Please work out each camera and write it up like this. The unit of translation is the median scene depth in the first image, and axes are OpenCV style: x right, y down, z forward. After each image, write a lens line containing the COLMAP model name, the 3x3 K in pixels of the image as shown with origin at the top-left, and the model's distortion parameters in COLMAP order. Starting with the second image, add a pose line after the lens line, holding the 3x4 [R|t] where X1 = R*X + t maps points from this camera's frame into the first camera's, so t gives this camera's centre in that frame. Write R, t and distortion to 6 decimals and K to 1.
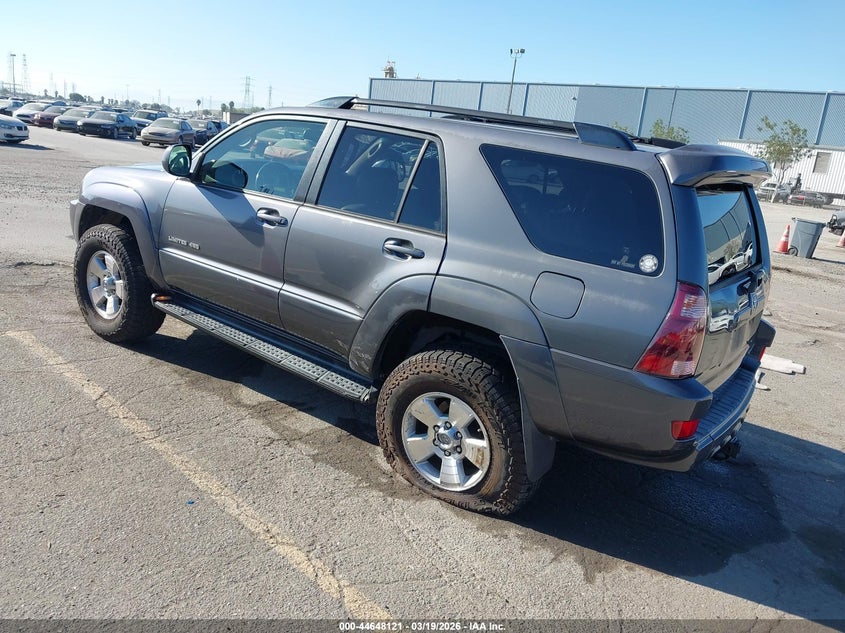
lens RADIAL K [[748.8, 0, 422.5], [0, 748.8, 316.5], [0, 0, 1]] dist [0.069177, 0.001787]
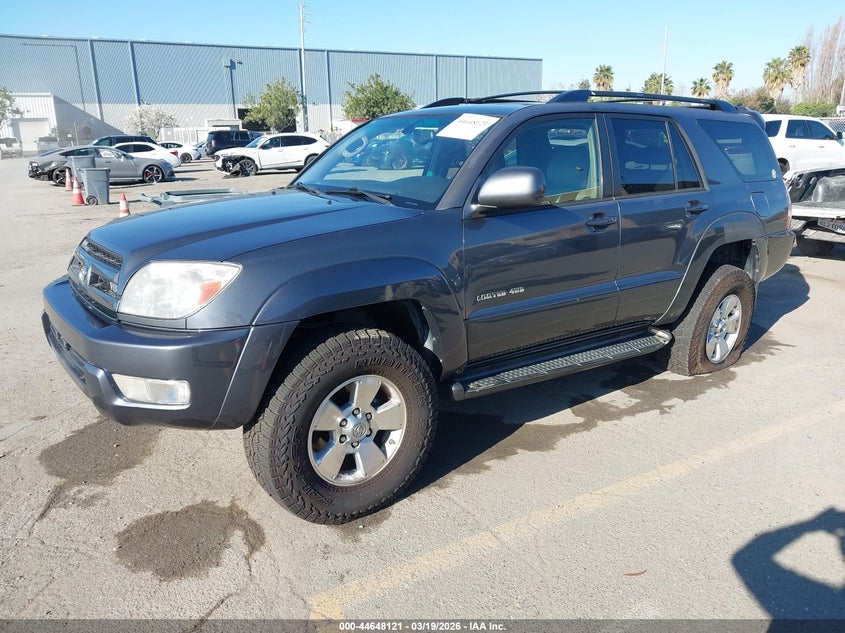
lens RADIAL K [[689.7, 0, 422.5], [0, 689.7, 316.5], [0, 0, 1]] dist [-0.006150, 0.000135]
pose [[0.227883, -0.375372, 0.898424, -0.999091], [0.257110, 0.913150, 0.316310, -0.327230], [-0.939129, 0.158912, 0.304604, 0.899737]]
